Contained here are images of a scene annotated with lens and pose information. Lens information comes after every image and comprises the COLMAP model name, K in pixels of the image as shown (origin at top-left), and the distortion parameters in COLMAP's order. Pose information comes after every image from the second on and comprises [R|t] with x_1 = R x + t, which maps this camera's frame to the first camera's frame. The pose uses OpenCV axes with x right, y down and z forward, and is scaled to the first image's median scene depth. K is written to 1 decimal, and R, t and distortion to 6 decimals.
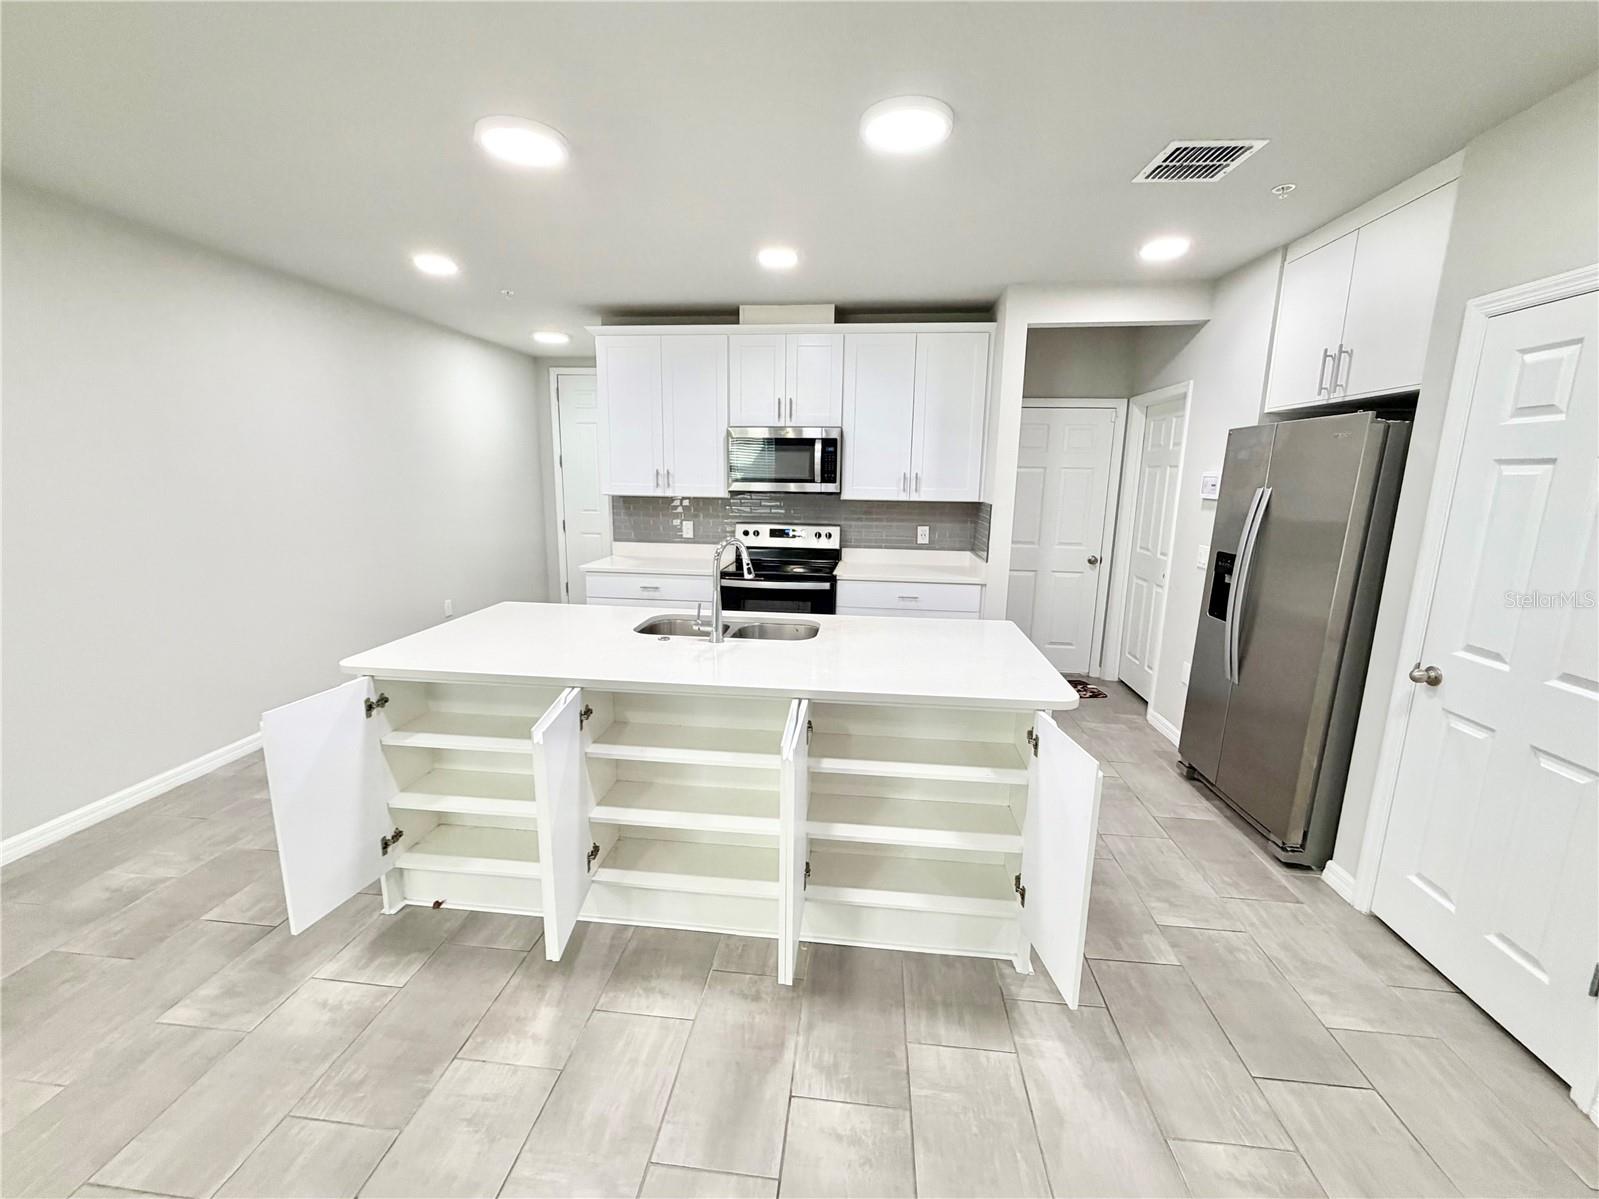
lens RADIAL K [[664.1, 0, 799.5], [0, 664.1, 599.5], [0, 0, 1]] dist [-0.000231, 0.000138]
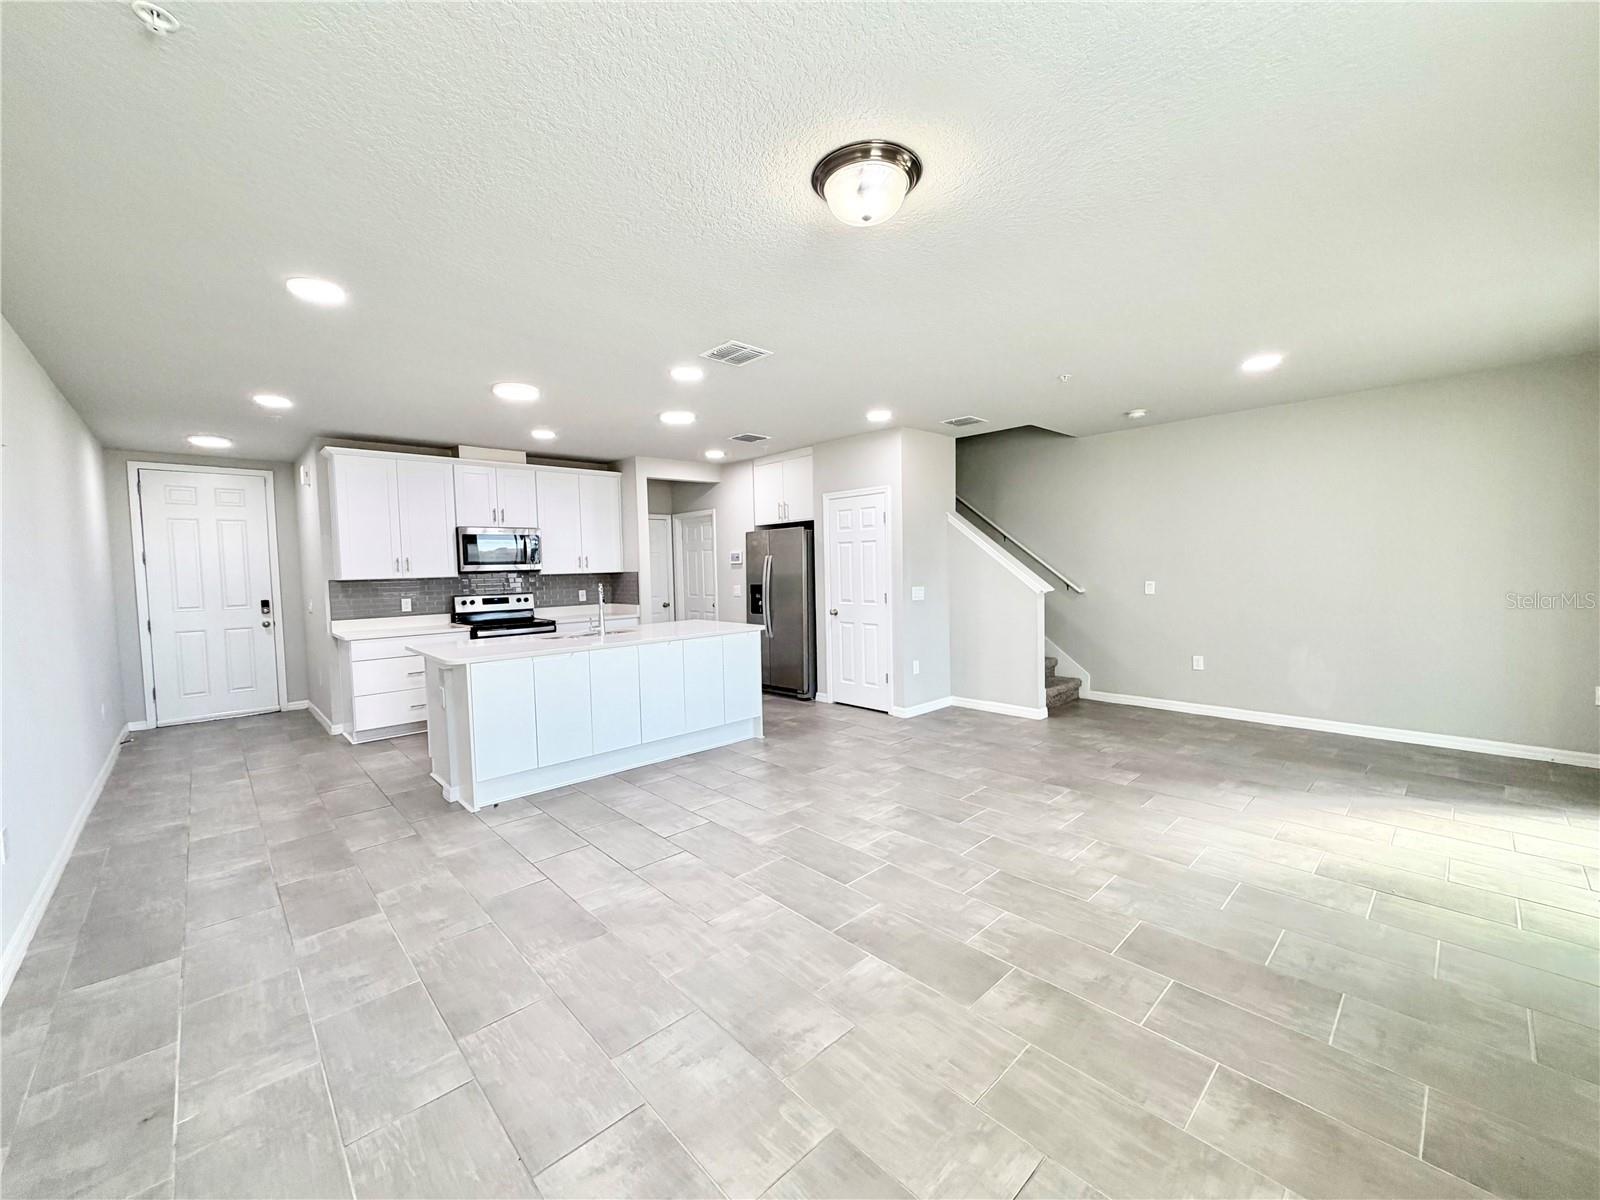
lens RADIAL K [[636.1, 0, 798.5], [0, 636.1, 599.9], [0, 0, 1]] dist [-0.000300, 0.000318]
pose [[0.650406, -0.071238, 0.756239, -0.678798], [0.176387, 0.982542, -0.059146, 0.100845], [-0.738823, 0.171860, 0.651617, -0.391781]]
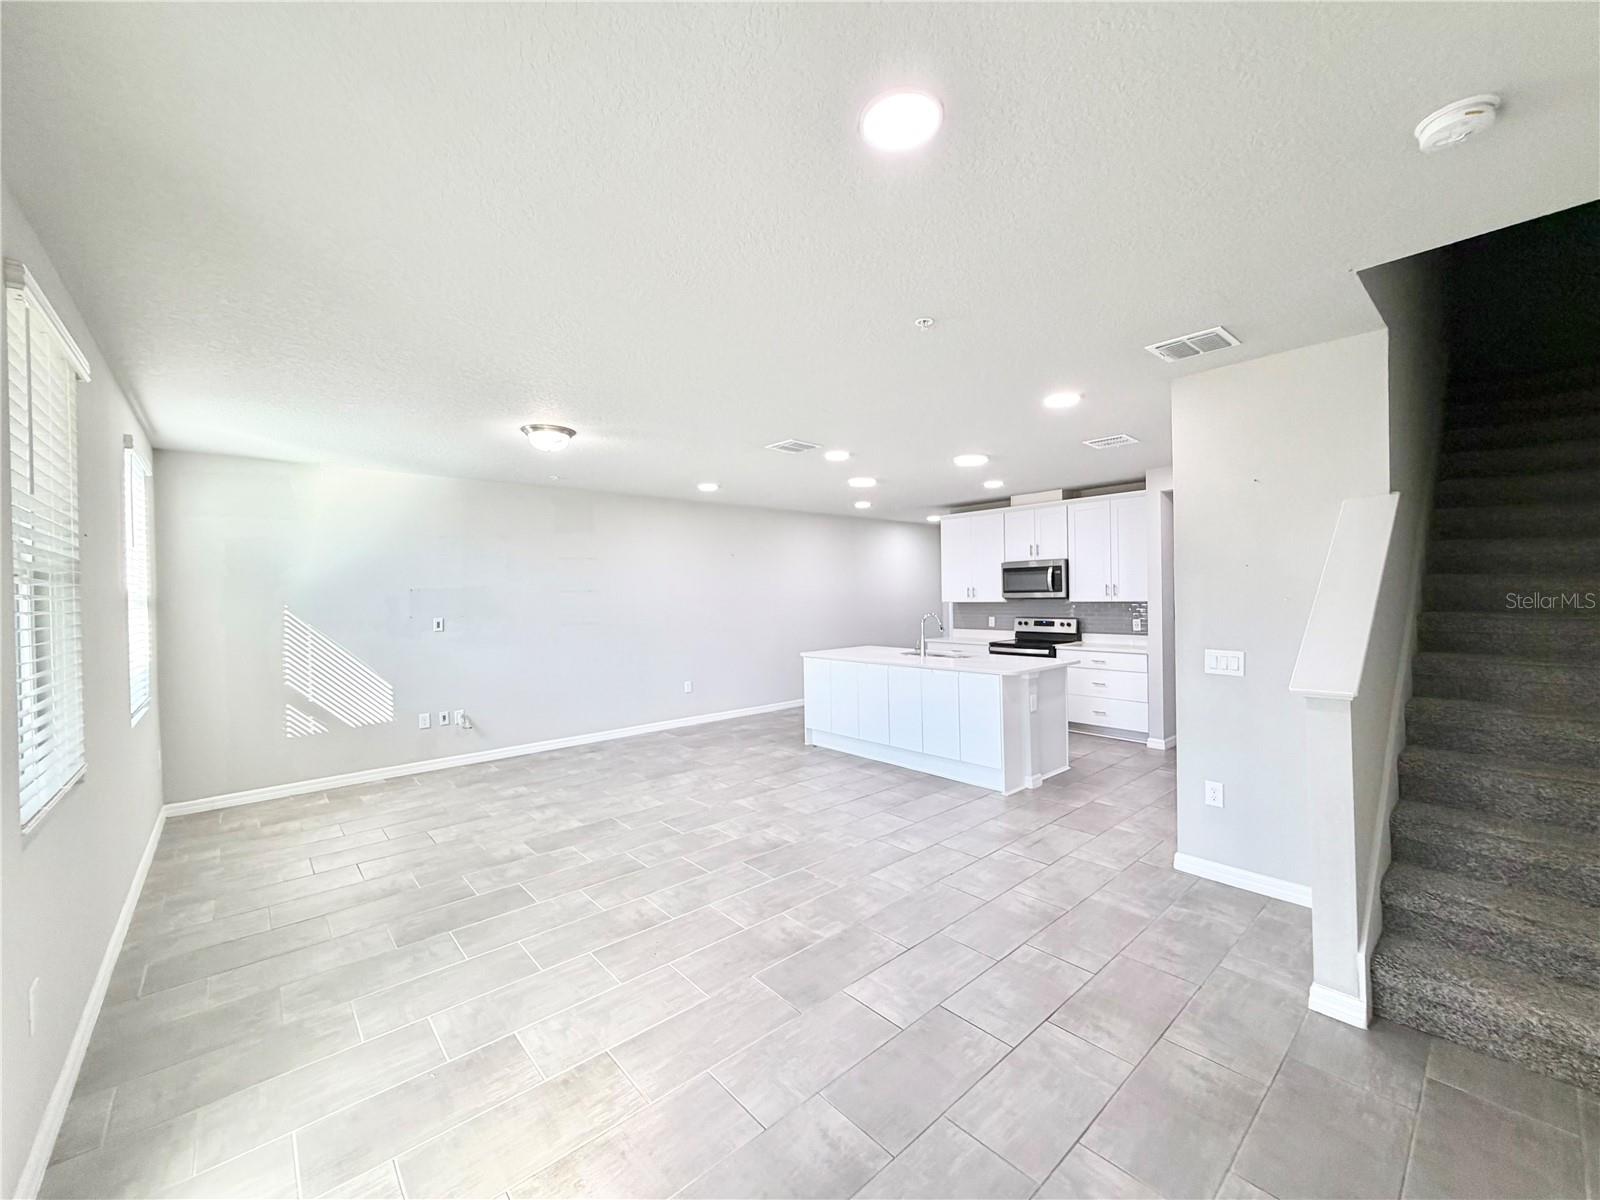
lens RADIAL K [[639.4, 0, 799.3], [0, 639.4, 596.2], [0, 0, 1]] dist [0.001143, 0.000075]
pose [[0.737930, -0.025161, -0.674408, 0.648164], [-0.101107, 0.983905, -0.147337, 0.136827], [0.667260, 0.176911, 0.723509, -0.589414]]
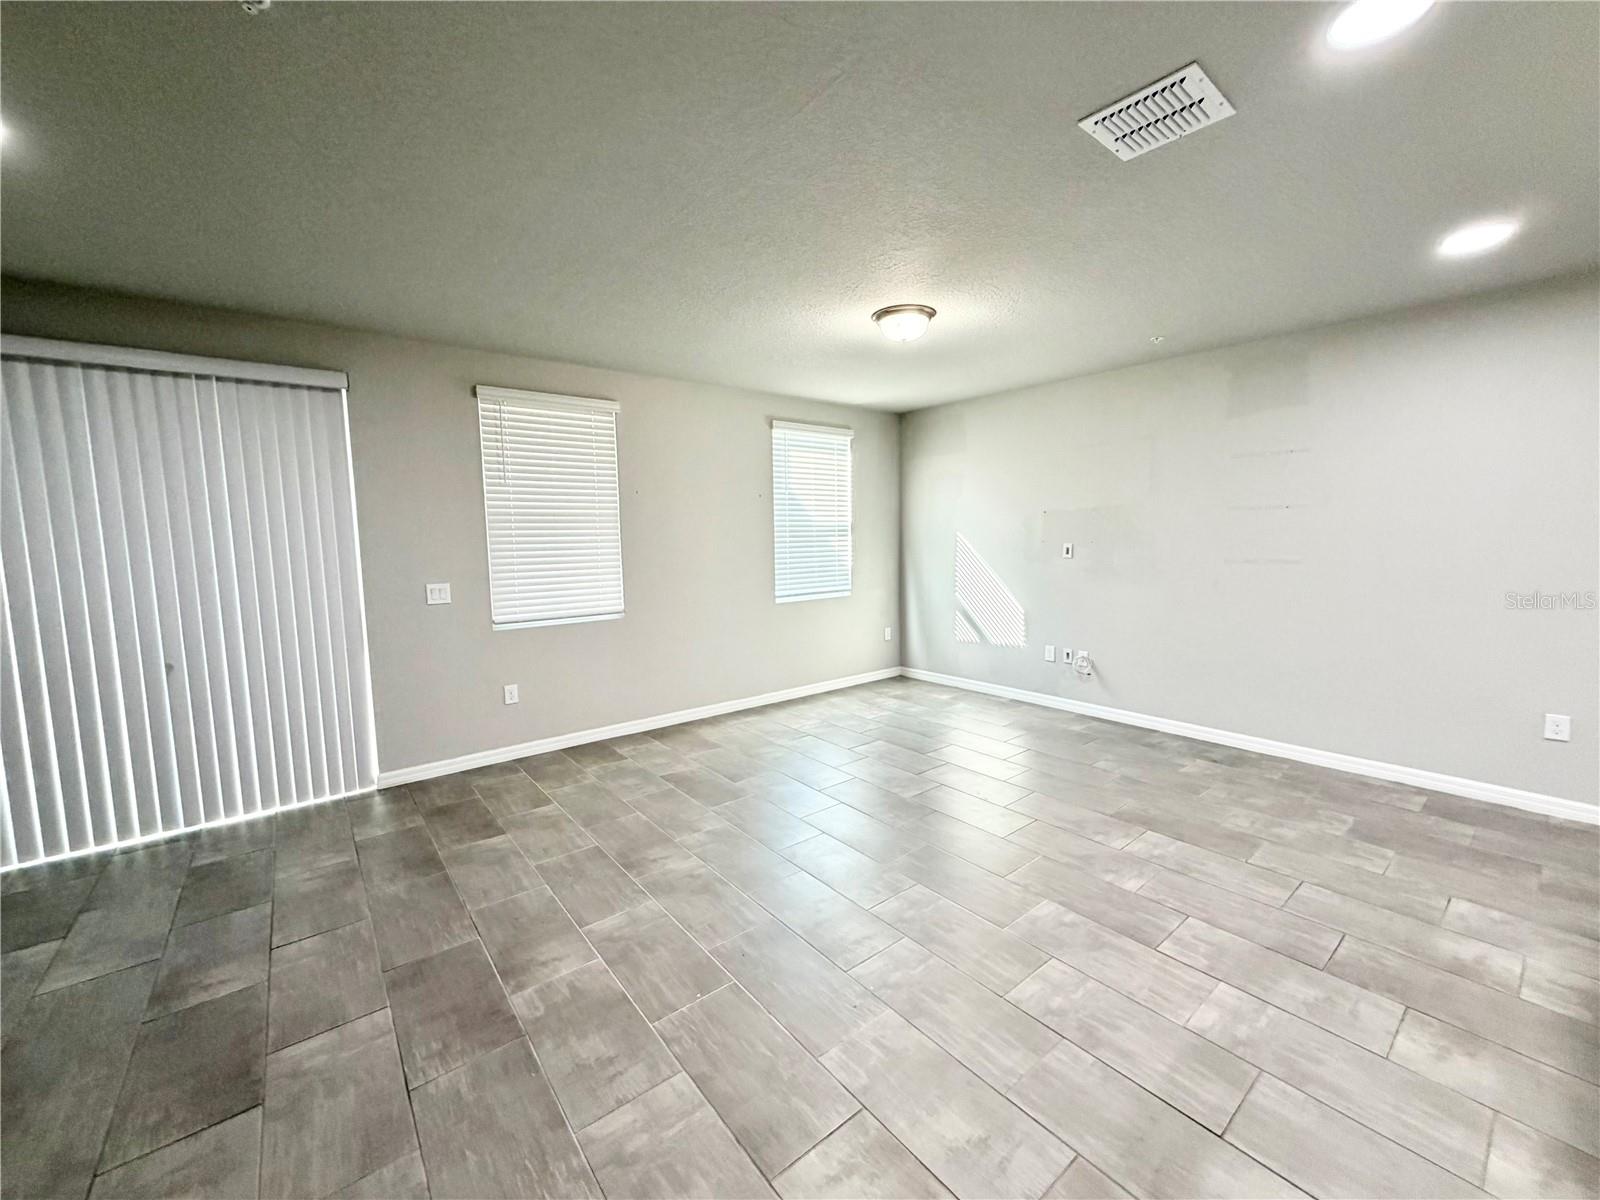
lens RADIAL K [[636.1, 0, 798.5], [0, 636.1, 599.9], [0, 0, 1]] dist [-0.000300, 0.000318]
pose [[-0.710702, 0.070333, -0.699968, 0.382165], [-0.129926, 0.964751, 0.228857, -0.039511], [0.691391, 0.253593, -0.676512, 0.342339]]
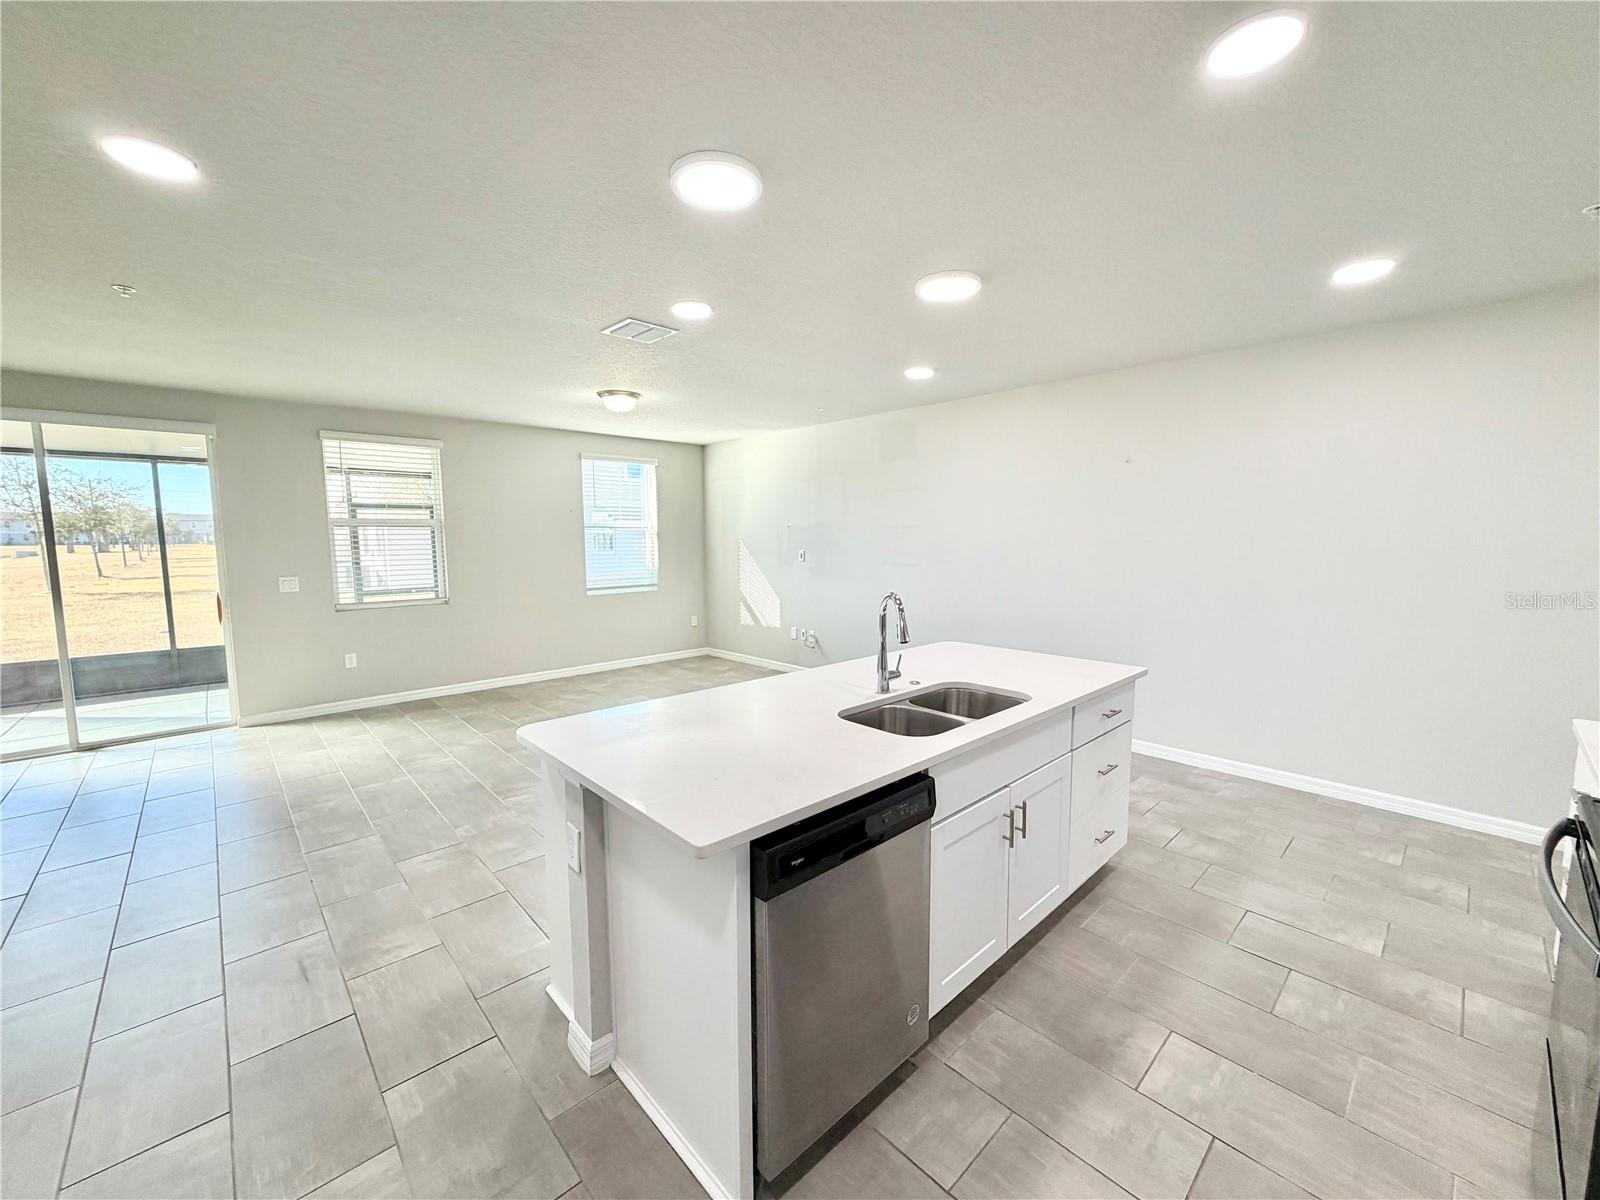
lens RADIAL K [[639.4, 0, 799.3], [0, 639.4, 596.2], [0, 0, 1]] dist [0.001143, 0.000075]
pose [[-0.654194, 0.062947, -0.753703, 0.397919], [-0.148692, 0.966379, 0.209769, -0.153446], [0.741566, 0.249299, -0.622840, 0.862617]]
